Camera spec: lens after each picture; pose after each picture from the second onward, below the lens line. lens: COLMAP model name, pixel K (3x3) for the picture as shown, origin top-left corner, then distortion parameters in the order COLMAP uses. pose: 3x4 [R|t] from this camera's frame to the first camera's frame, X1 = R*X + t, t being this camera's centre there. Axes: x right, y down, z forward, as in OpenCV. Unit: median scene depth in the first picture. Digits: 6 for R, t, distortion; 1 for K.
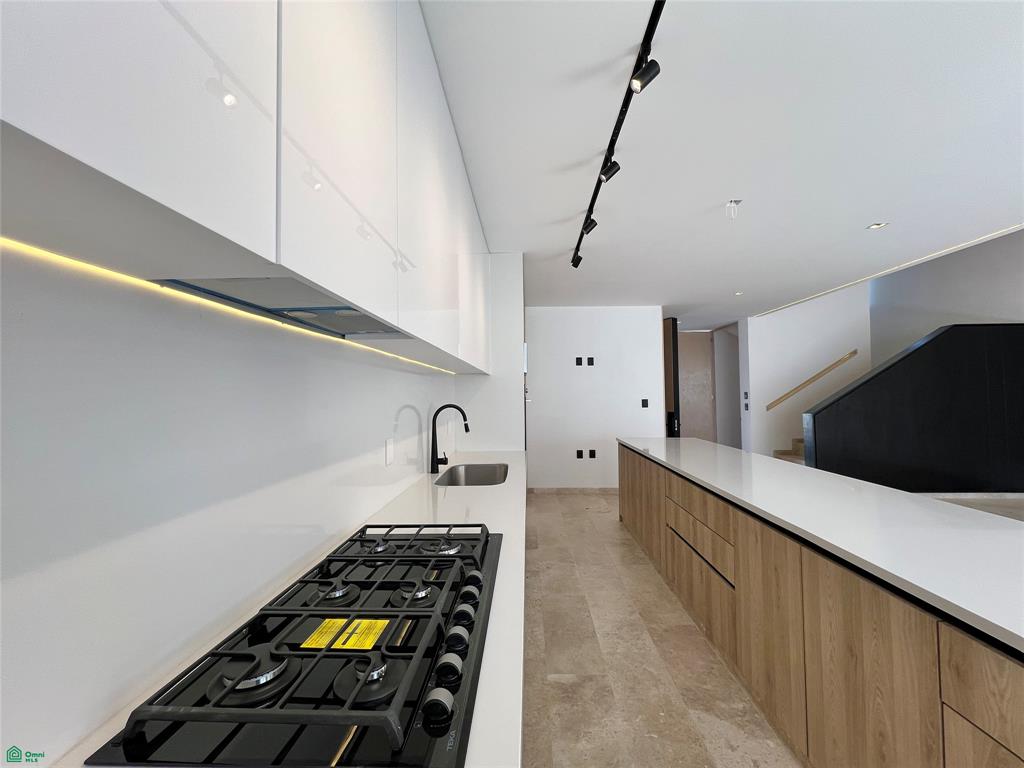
lens RADIAL K [[409.8, 0, 510.7], [0, 409.8, 382.4], [0, 0, 1]] dist [-0.000346, 0.000008]
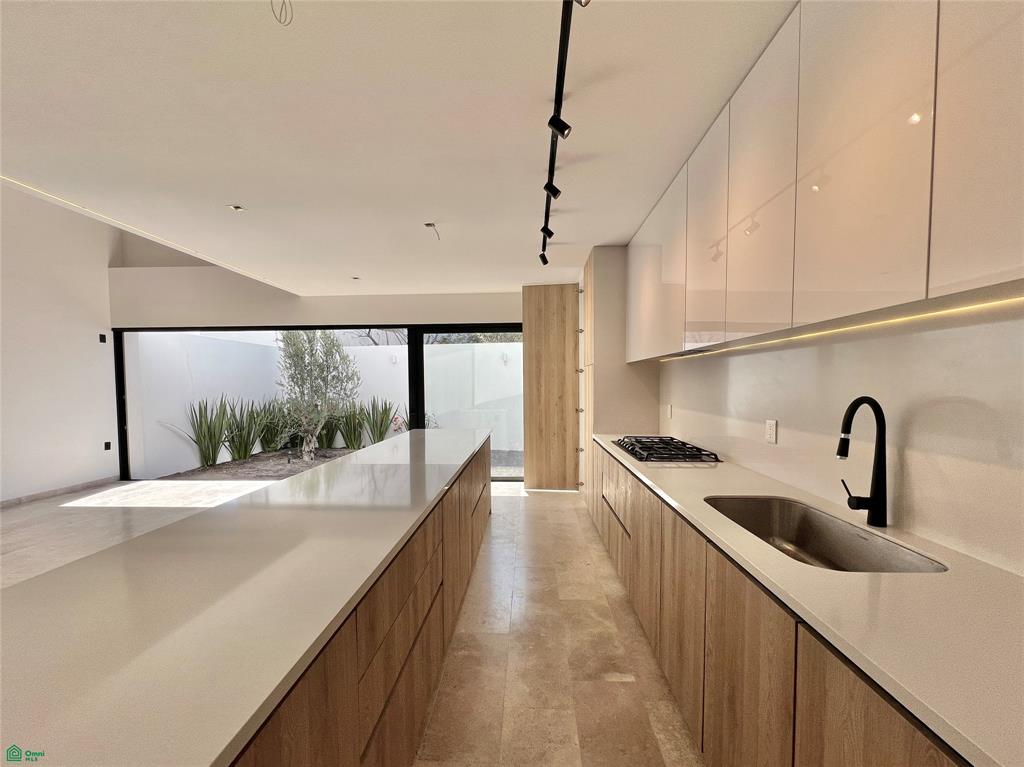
lens RADIAL K [[409.8, 0, 506.6], [0, 409.8, 388.0], [0, 0, 1]] dist [-0.000346, 0.000008]
pose [[-0.999707, 0.005161, 0.023666, 0.357873], [0.004867, 0.999911, -0.012446, 0.051703], [-0.023728, -0.012327, -0.999642, 1.948035]]
